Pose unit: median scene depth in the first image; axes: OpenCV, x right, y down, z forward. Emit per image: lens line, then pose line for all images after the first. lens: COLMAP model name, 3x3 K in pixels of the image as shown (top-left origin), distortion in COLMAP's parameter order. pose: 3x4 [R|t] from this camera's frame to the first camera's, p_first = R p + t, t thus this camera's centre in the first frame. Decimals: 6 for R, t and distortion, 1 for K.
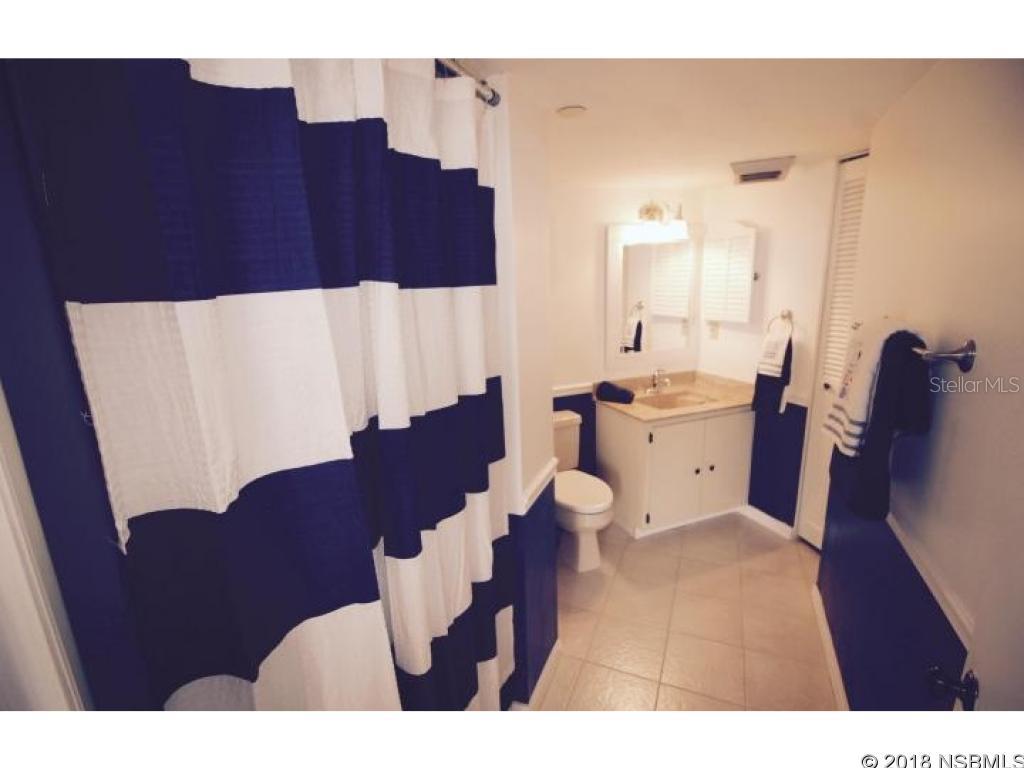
lens RADIAL K [[476.3, 0, 508.2], [0, 476.3, 391.6], [0, 0, 1]] dist [0.002055, -0.015275]
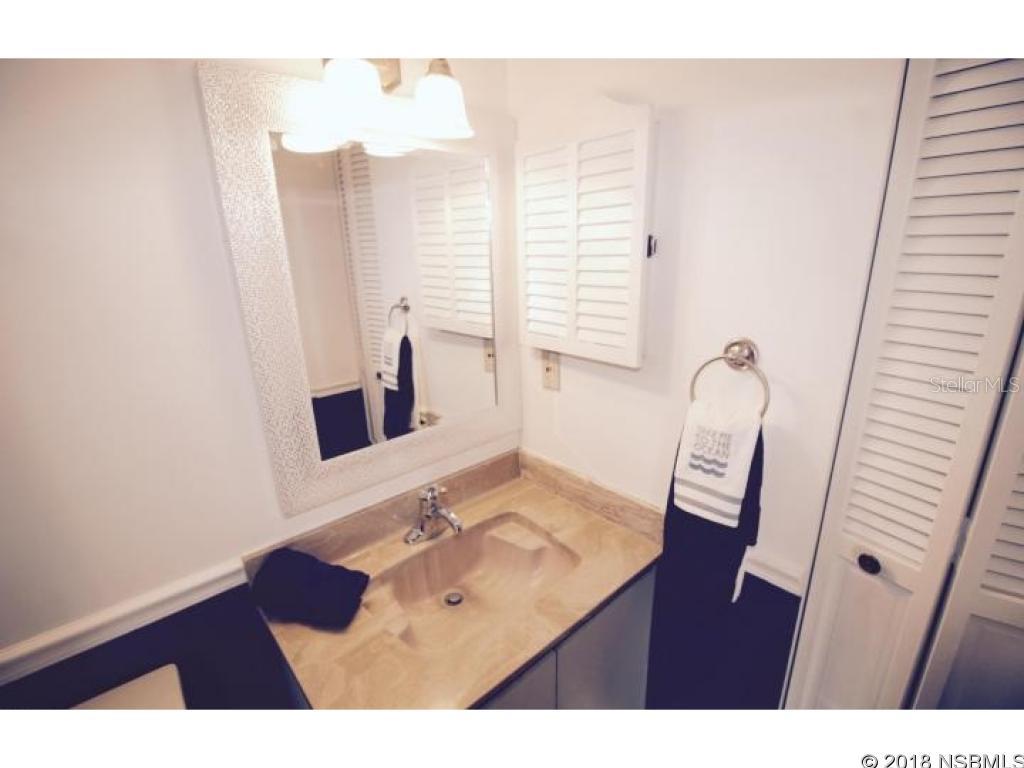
lens RADIAL K [[476.3, 0, 508.2], [0, 476.3, 391.6], [0, 0, 1]] dist [0.002055, -0.015275]
pose [[0.936892, -0.097112, 0.335861, 0.278223], [0.076576, 0.994322, 0.073890, -0.163077], [-0.341130, -0.043508, 0.939009, 0.679156]]
